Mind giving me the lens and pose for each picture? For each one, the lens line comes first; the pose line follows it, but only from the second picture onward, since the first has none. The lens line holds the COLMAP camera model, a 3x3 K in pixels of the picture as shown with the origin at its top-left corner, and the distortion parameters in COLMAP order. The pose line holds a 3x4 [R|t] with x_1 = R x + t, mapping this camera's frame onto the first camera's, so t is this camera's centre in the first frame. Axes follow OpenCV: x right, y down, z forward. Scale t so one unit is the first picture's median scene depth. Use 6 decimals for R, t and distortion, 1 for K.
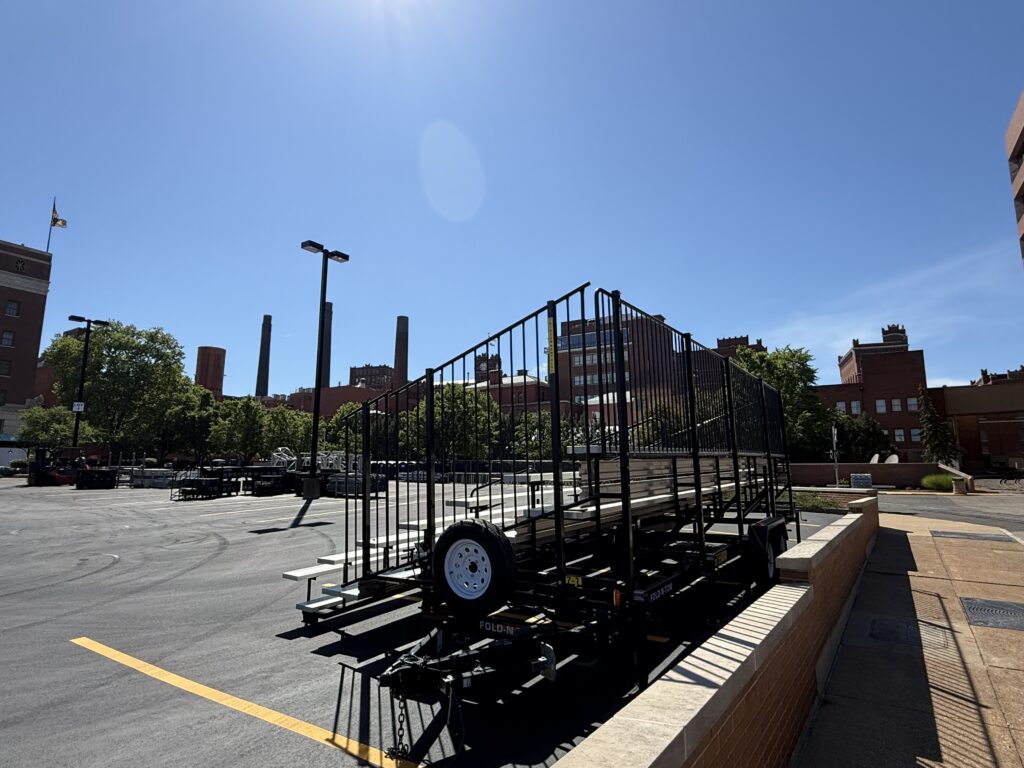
lens RADIAL K [[582.0, 0, 516.4], [0, 582.0, 382.3], [0, 0, 1]] dist [-0.004941, -0.004505]
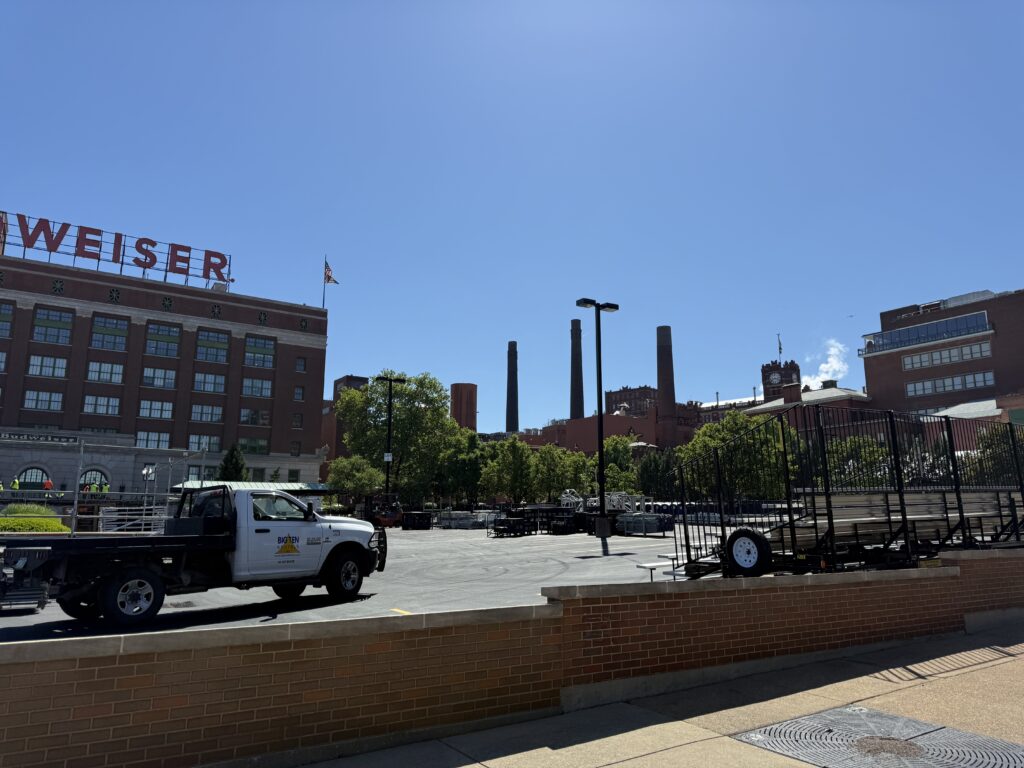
lens RADIAL K [[725.3, 0, 490.4], [0, 725.3, 376.3], [0, 0, 1]] dist [0.025126, -0.028171]
pose [[0.905197, -0.084719, -0.416463, 0.015430], [0.068820, 0.996216, -0.053073, -0.014749], [0.419383, 0.019381, 0.907602, -0.117547]]
